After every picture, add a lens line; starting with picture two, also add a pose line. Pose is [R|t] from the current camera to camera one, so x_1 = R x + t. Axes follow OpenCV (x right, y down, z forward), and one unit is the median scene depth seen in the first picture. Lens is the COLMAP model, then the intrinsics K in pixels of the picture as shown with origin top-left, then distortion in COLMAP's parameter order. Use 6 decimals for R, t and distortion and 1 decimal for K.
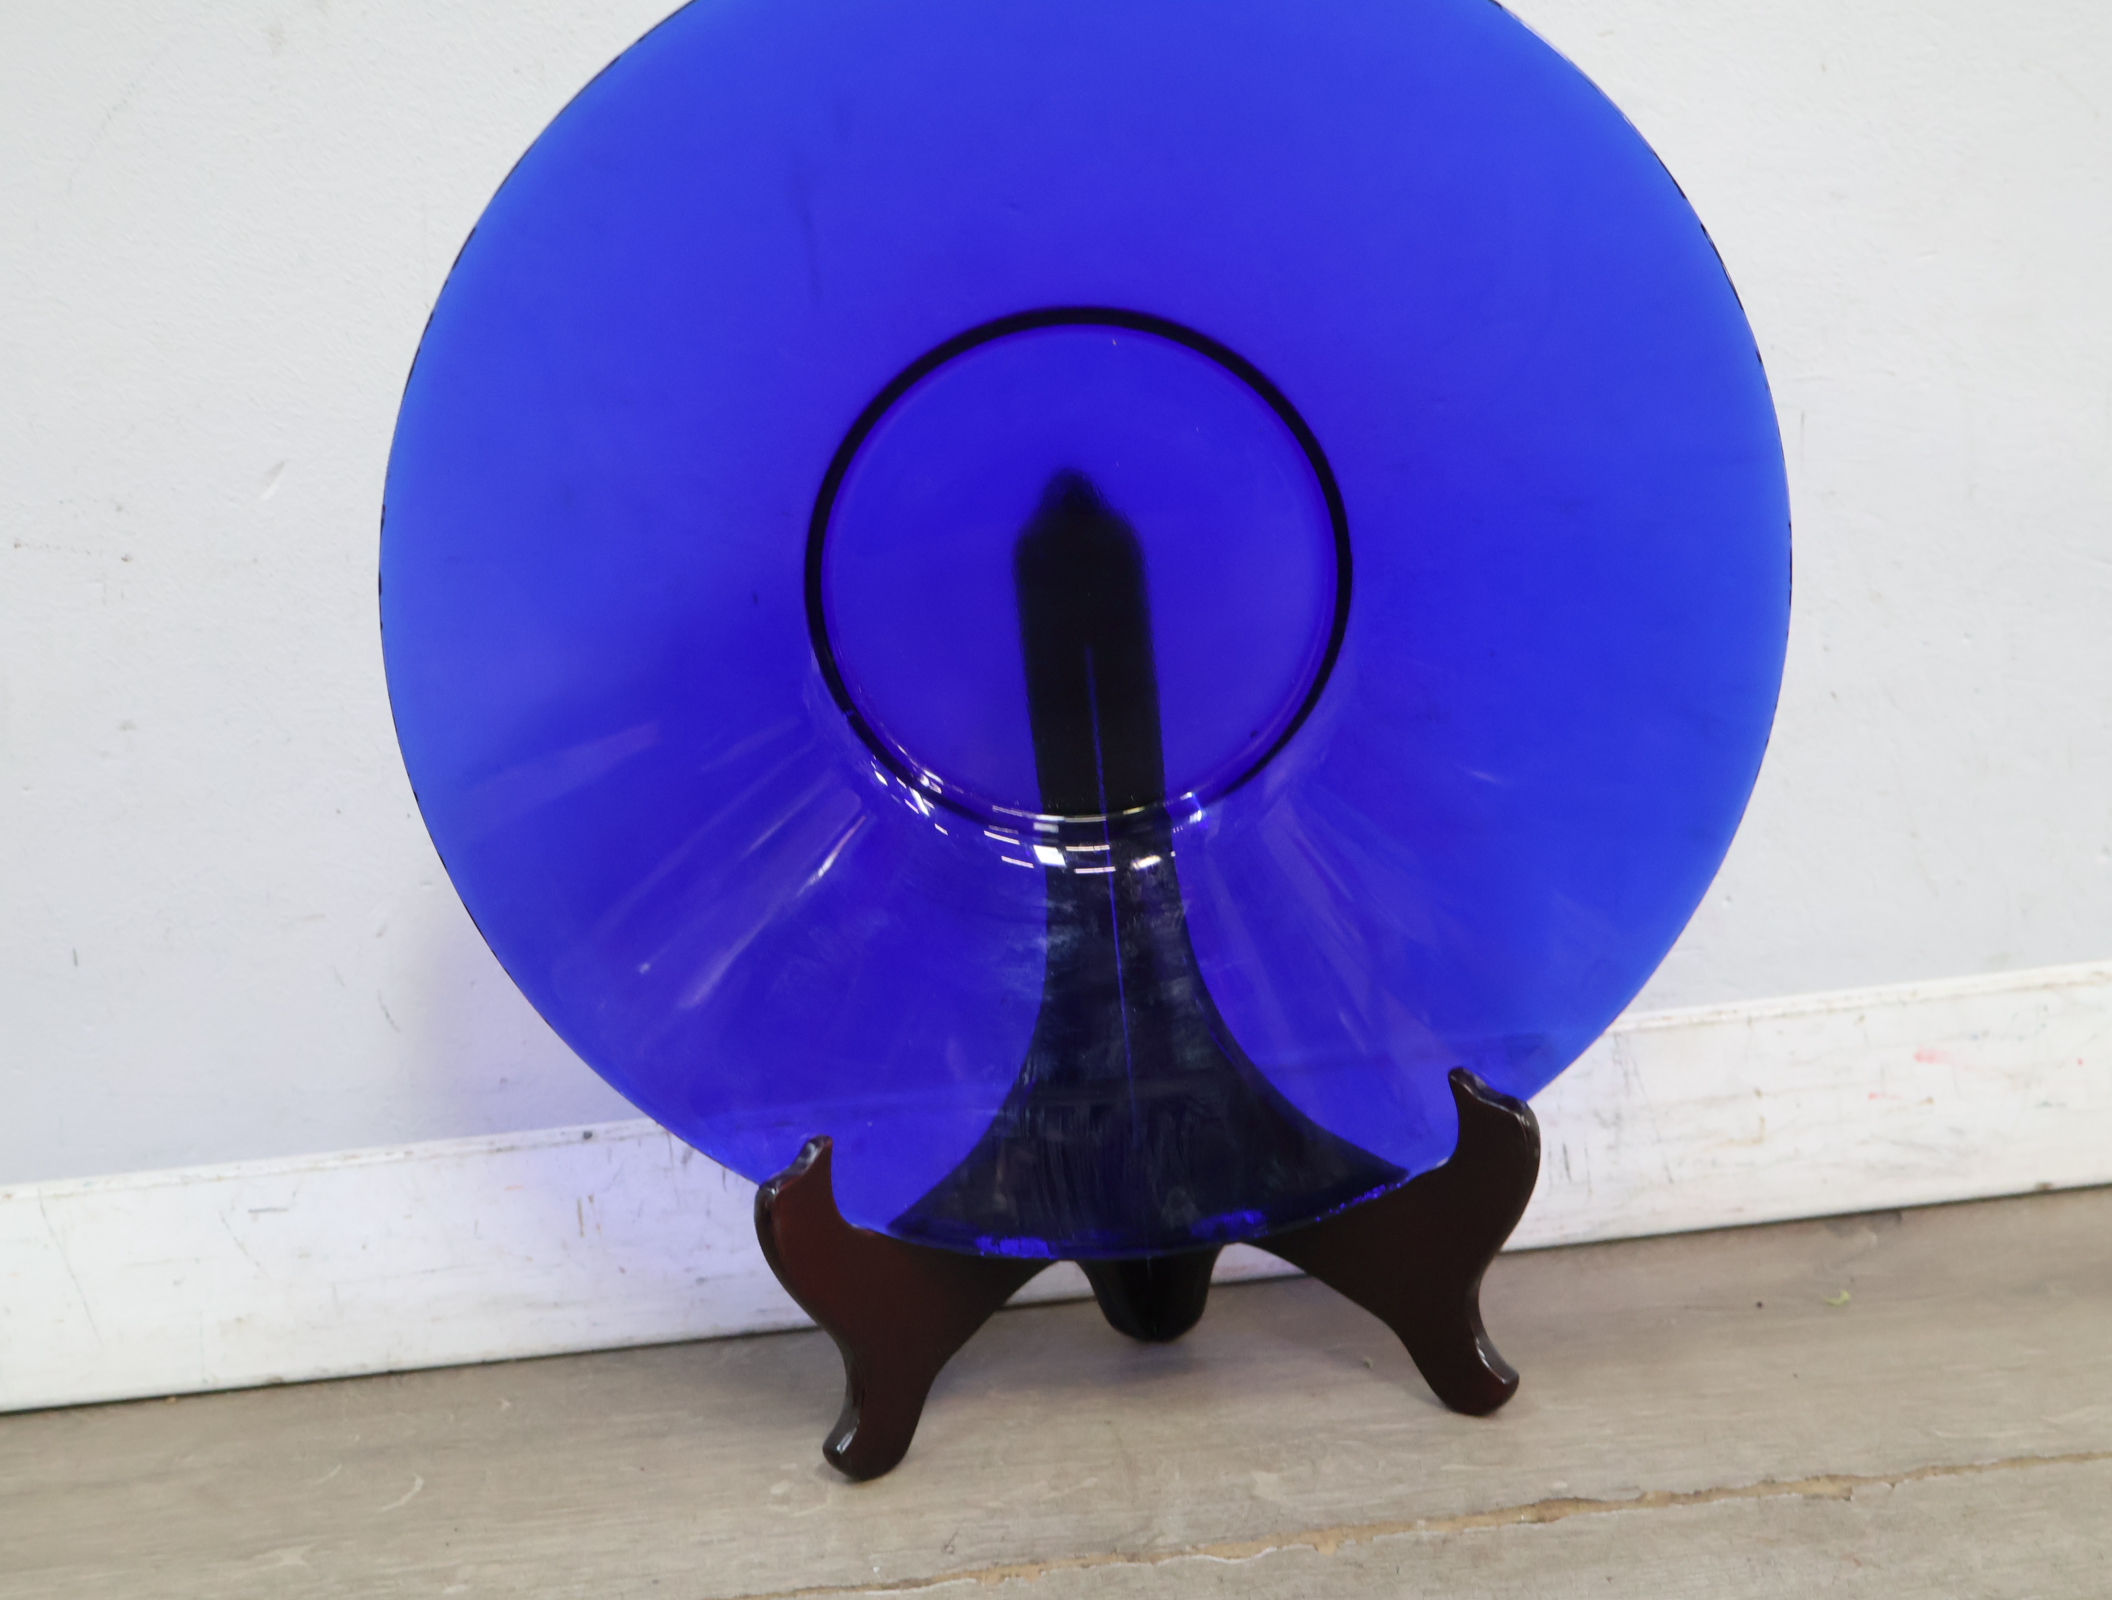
lens RADIAL K [[2403.8, 0, 1051.6], [0, 2403.8, 806.7], [0, 0, 1]] dist [0.007169, 0.000000]
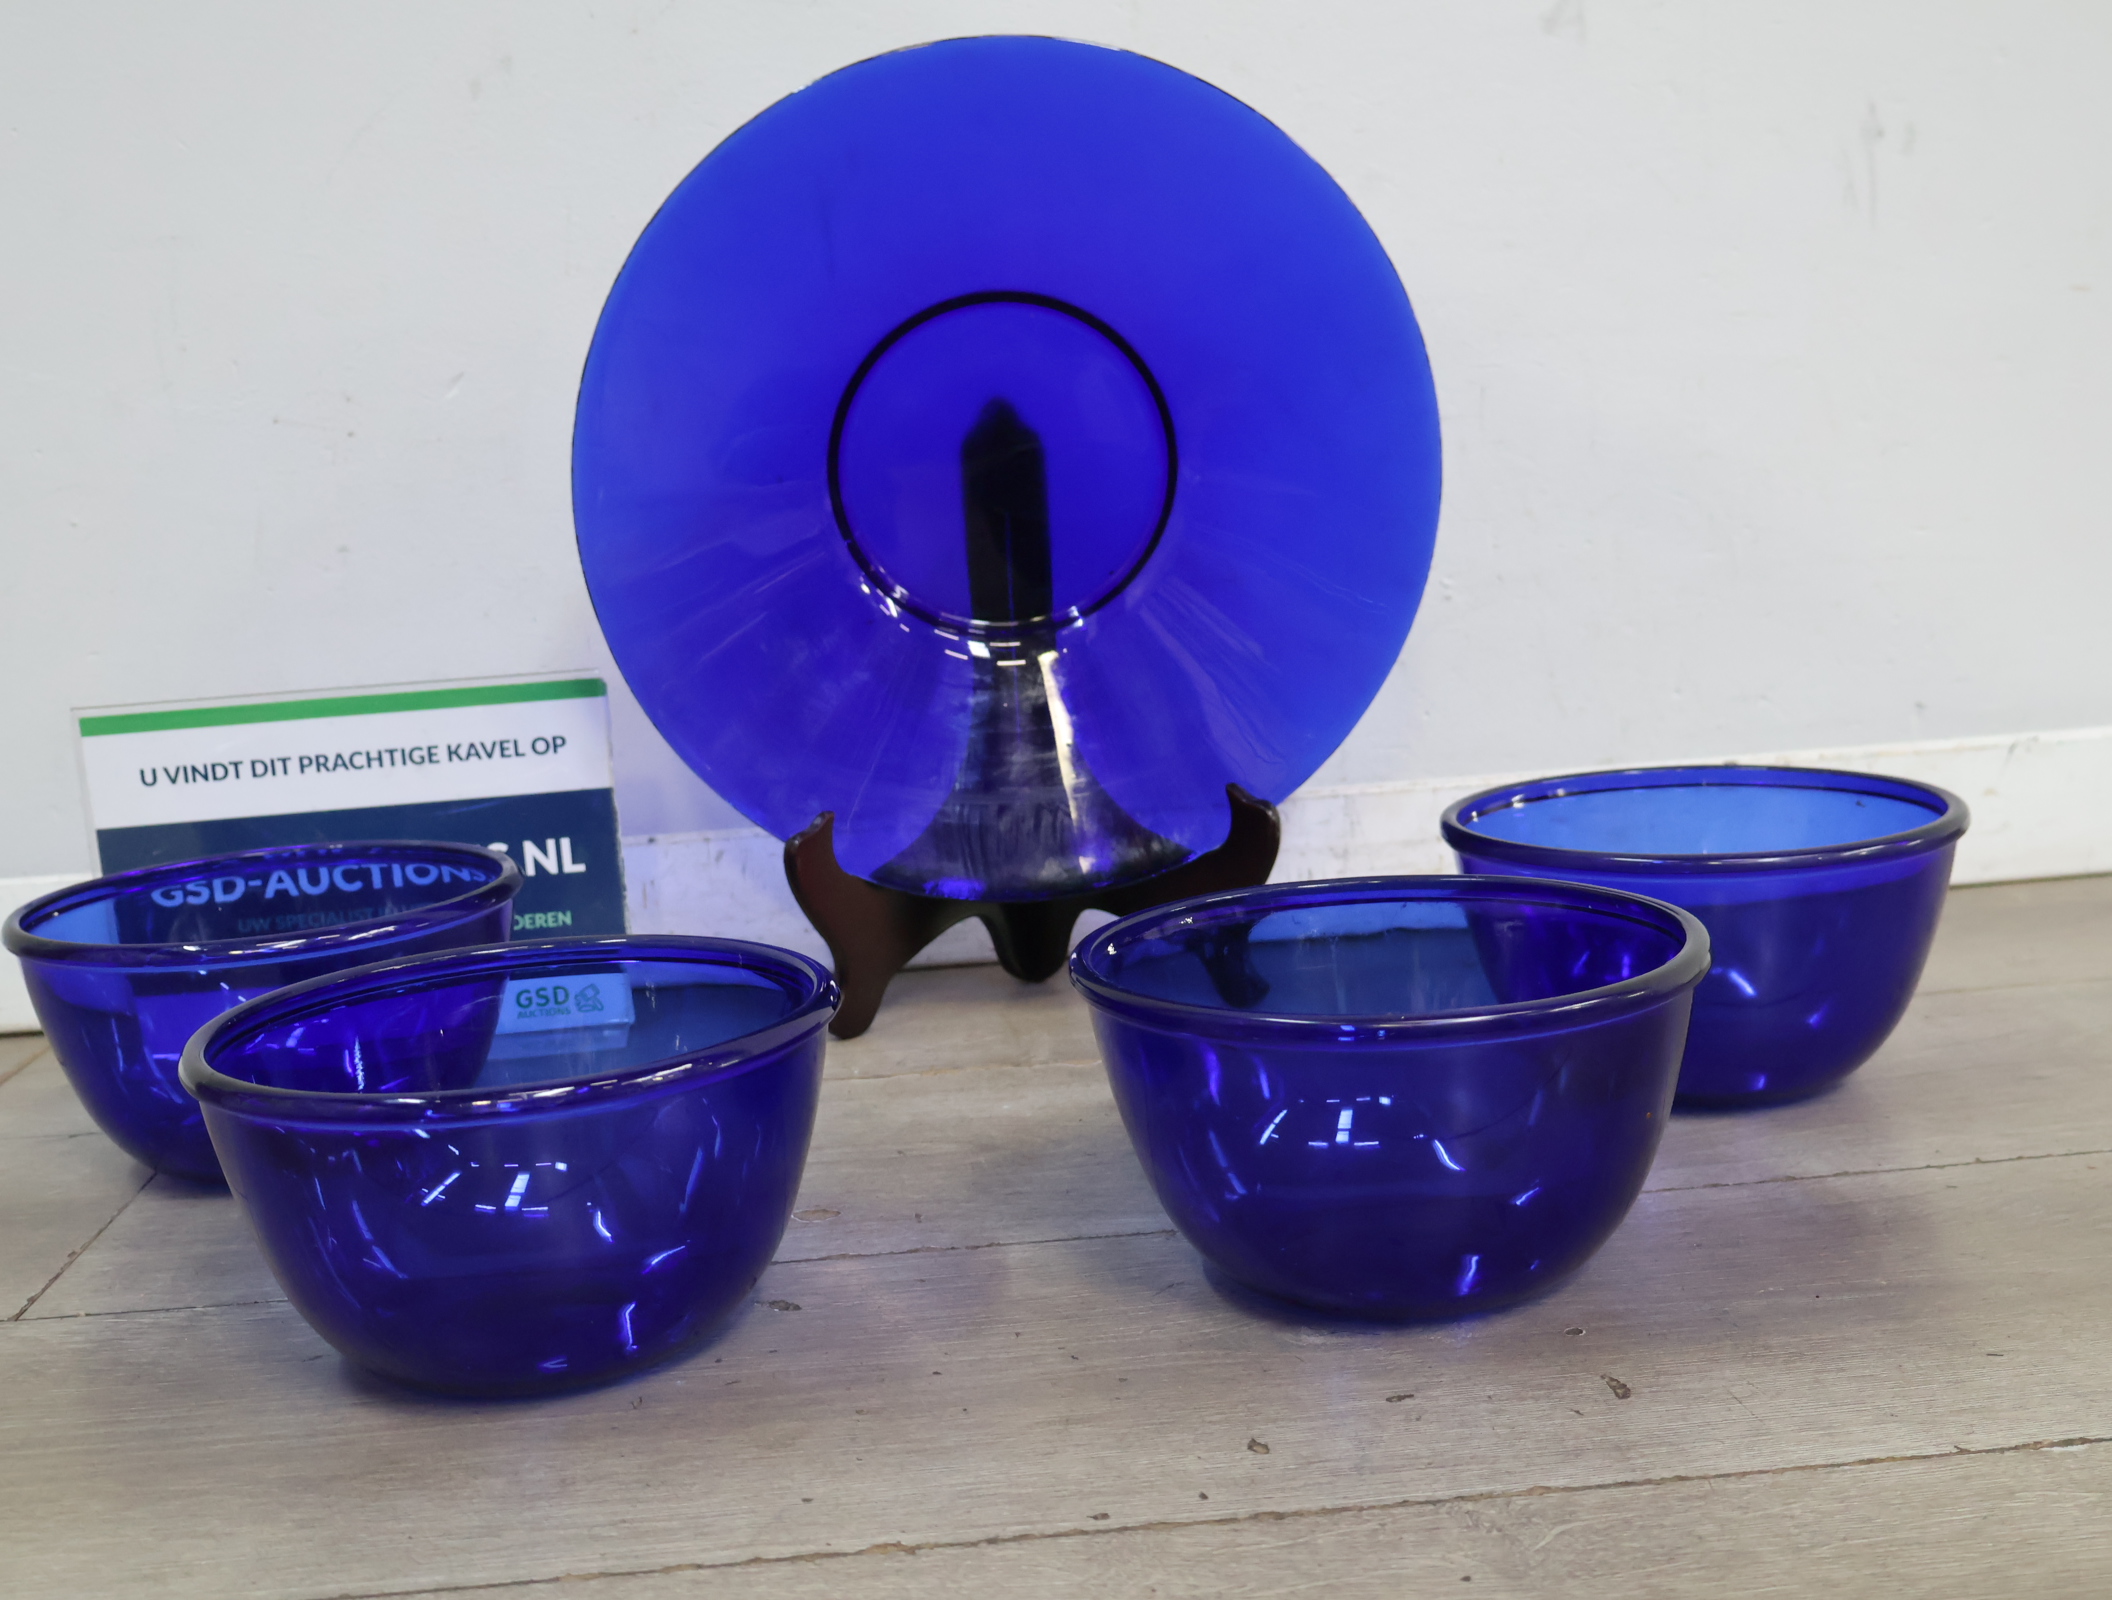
lens RADIAL K [[2403.8, 0, 1052.3], [0, 2403.8, 803.3], [0, 0, 1]] dist [0.007169, 0.000000]
pose [[0.997883, 0.036460, 0.053853, -0.031801], [-0.036046, 0.999313, -0.008635, 0.132622], [-0.054131, 0.006675, 0.998512, -0.542201]]
